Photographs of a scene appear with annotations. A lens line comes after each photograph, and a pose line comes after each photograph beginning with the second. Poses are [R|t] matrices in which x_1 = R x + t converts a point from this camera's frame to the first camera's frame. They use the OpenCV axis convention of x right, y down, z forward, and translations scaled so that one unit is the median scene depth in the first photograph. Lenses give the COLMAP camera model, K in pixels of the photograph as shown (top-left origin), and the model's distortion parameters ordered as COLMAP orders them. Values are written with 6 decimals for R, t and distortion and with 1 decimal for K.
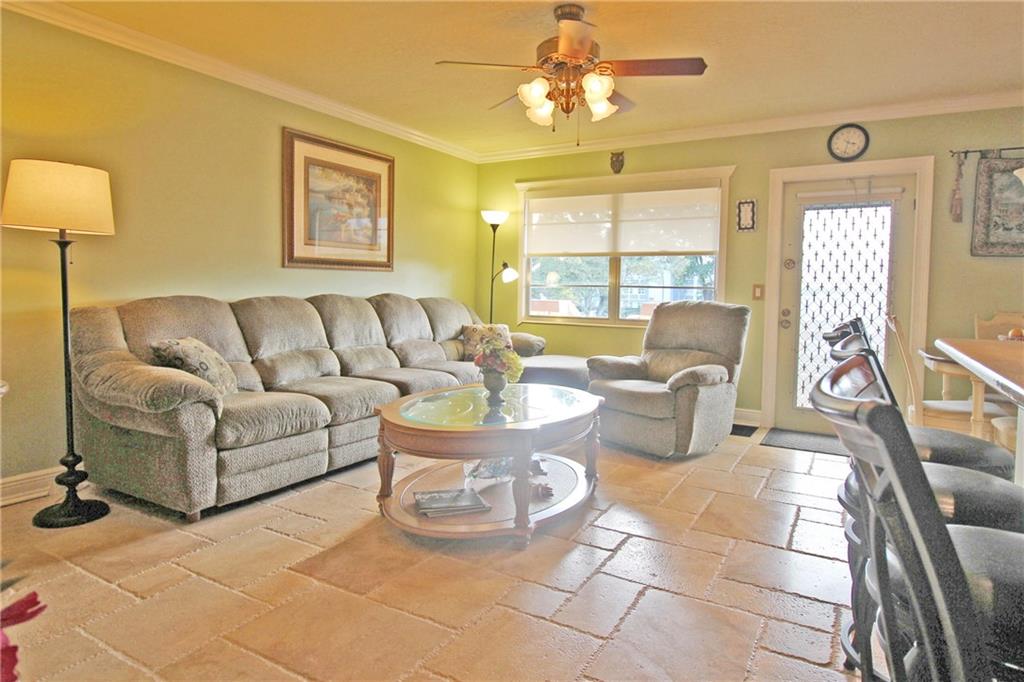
lens RADIAL K [[602.7, 0, 517.5], [0, 602.7, 317.6], [0, 0, 1]] dist [0.003472, -0.009634]
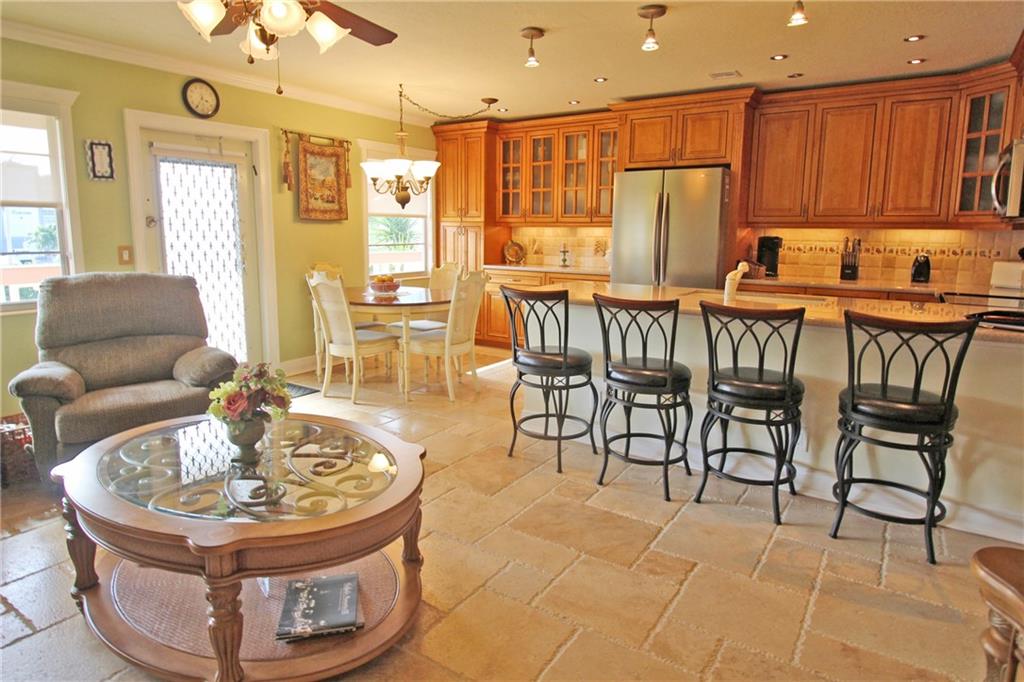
lens RADIAL K [[602.7, 0, 513.4], [0, 602.7, 316.2], [0, 0, 1]] dist [0.003472, -0.009634]
pose [[0.066082, -0.159896, 0.984919, -0.415630], [0.036048, 0.986815, 0.157786, -0.072487], [-0.997163, 0.025078, 0.070974, 0.406768]]
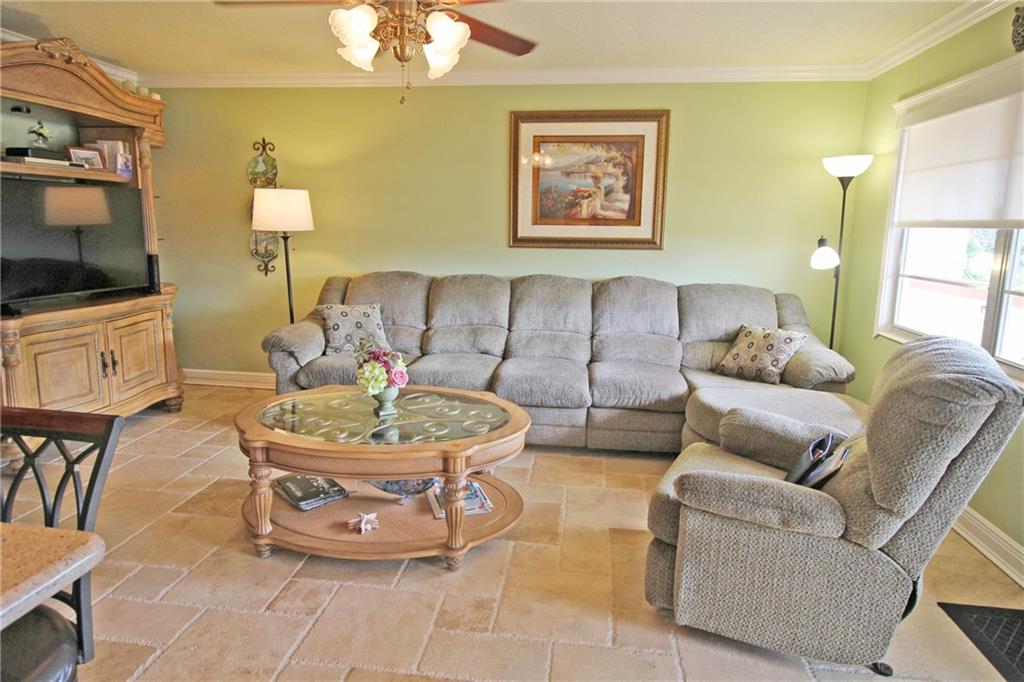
lens RADIAL K [[602.7, 0, 512.7], [0, 602.7, 319.7], [0, 0, 1]] dist [0.003472, -0.009634]
pose [[0.382549, 0.133350, -0.914261, 0.531184], [-0.057403, 0.991049, 0.120531, -0.074324], [0.922150, 0.006372, 0.386780, 0.520360]]
